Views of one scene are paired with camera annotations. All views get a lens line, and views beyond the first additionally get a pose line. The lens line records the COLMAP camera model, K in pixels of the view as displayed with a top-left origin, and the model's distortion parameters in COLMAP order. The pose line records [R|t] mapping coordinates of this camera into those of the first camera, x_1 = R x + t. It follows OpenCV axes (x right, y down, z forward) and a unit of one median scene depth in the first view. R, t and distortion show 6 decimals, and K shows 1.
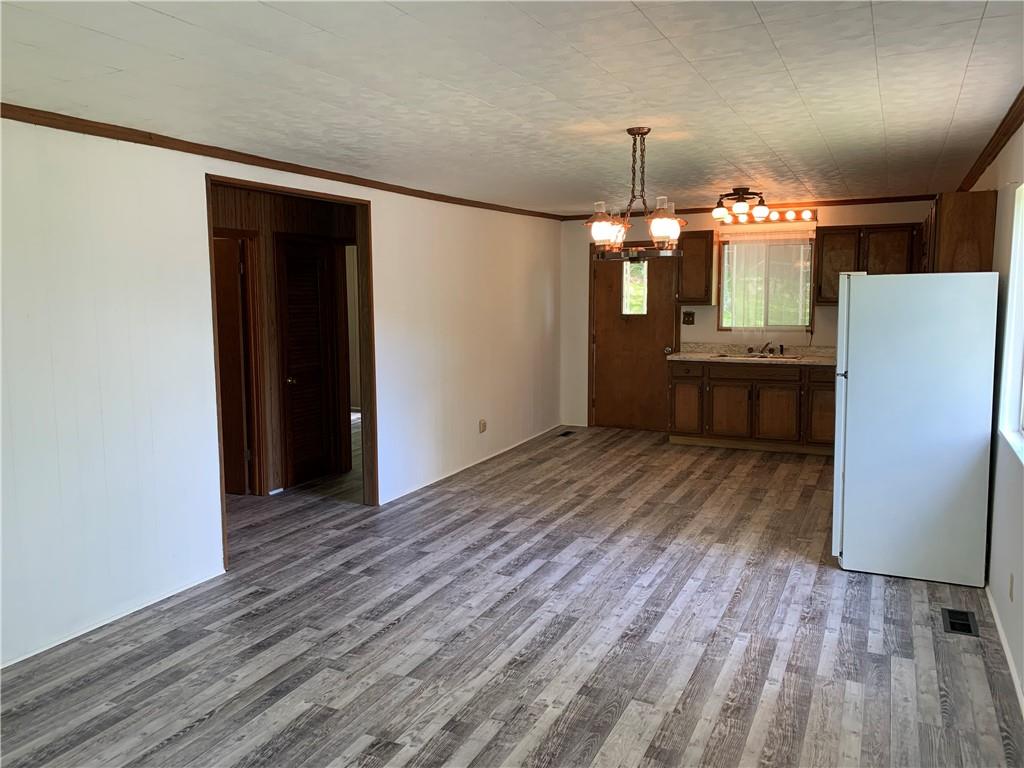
lens RADIAL K [[782.1, 0, 509.4], [0, 782.1, 377.2], [0, 0, 1]] dist [0.034862, -0.030754]
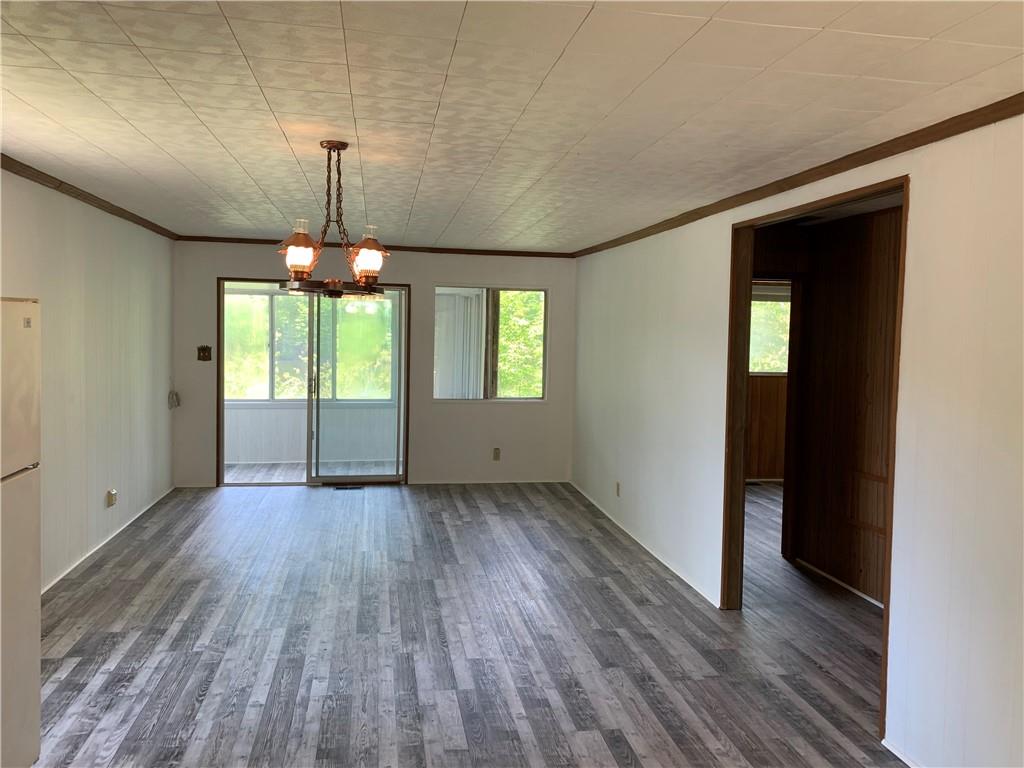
lens RADIAL K [[782.1, 0, 503.6], [0, 782.1, 375.2], [0, 0, 1]] dist [0.034862, -0.030754]
pose [[-0.816711, 0.025889, -0.576466, 0.429634], [-0.079578, 0.984395, 0.156951, -0.180818], [0.571534, 0.174057, -0.801906, 1.536064]]
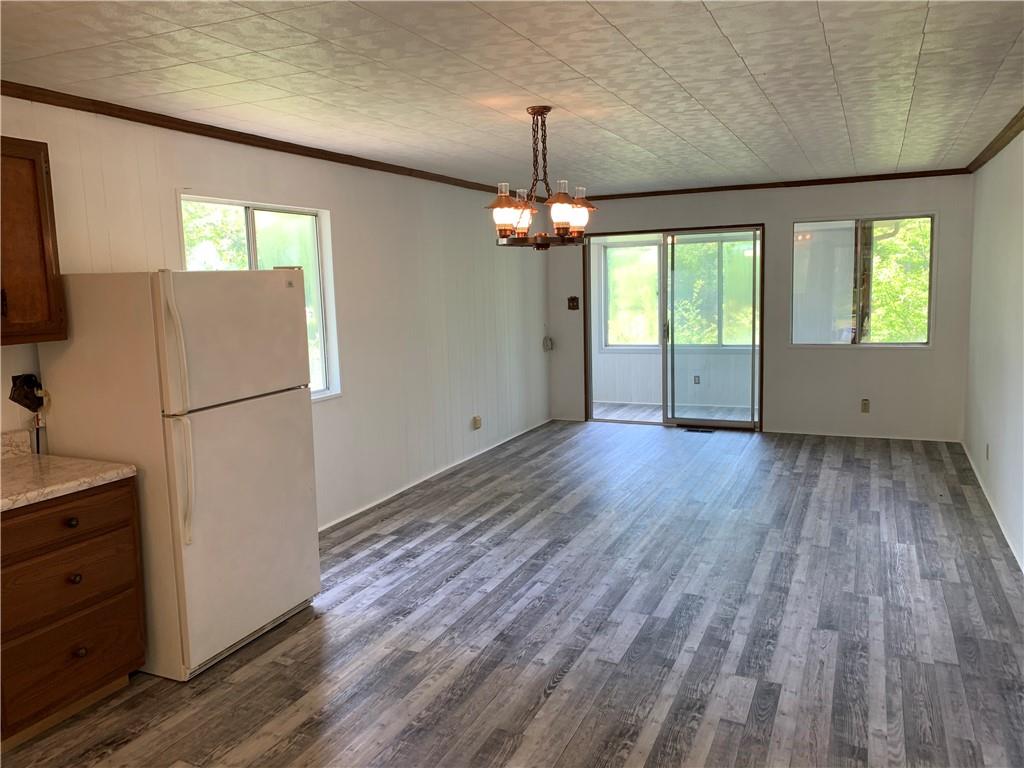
lens RADIAL K [[782.1, 0, 507.9], [0, 782.1, 370.4], [0, 0, 1]] dist [0.034862, -0.030754]
pose [[-0.999097, 0.039205, -0.016391, 0.192303], [0.034410, 0.972753, 0.229277, -0.189560], [0.024933, 0.228506, -0.973223, 1.667513]]
